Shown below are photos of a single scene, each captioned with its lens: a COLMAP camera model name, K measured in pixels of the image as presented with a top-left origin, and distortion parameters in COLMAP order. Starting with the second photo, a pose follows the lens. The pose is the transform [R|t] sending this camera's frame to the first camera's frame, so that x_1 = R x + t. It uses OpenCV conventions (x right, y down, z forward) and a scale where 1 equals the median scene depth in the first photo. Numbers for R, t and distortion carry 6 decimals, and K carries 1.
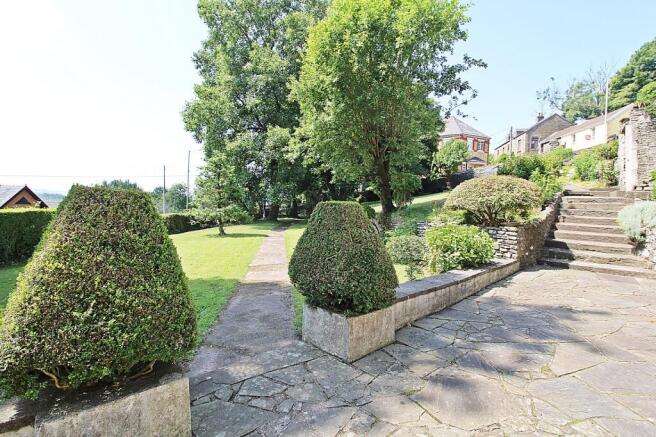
lens RADIAL K [[317.7, 0, 329.4], [0, 317.7, 205.1], [0, 0, 1]] dist [0.012726, -0.000257]
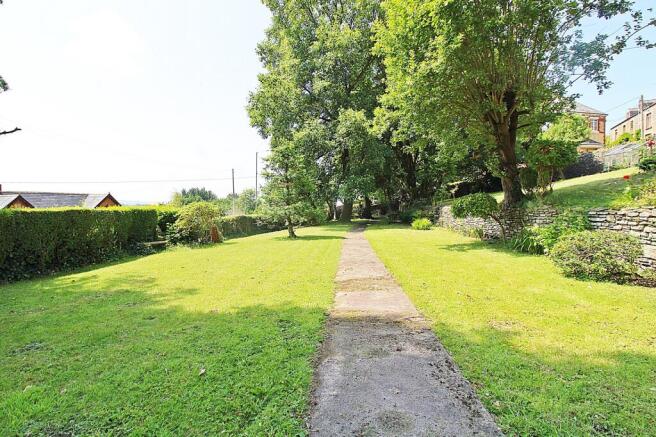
lens RADIAL K [[317.7, 0, 329.4], [0, 317.7, 205.1], [0, 0, 1]] dist [0.012726, -0.000257]
pose [[0.979307, -0.034032, -0.199499, -0.057371], [0.031389, 0.999373, -0.016396, 0.020426], [0.199932, 0.009795, 0.979761, 0.159284]]
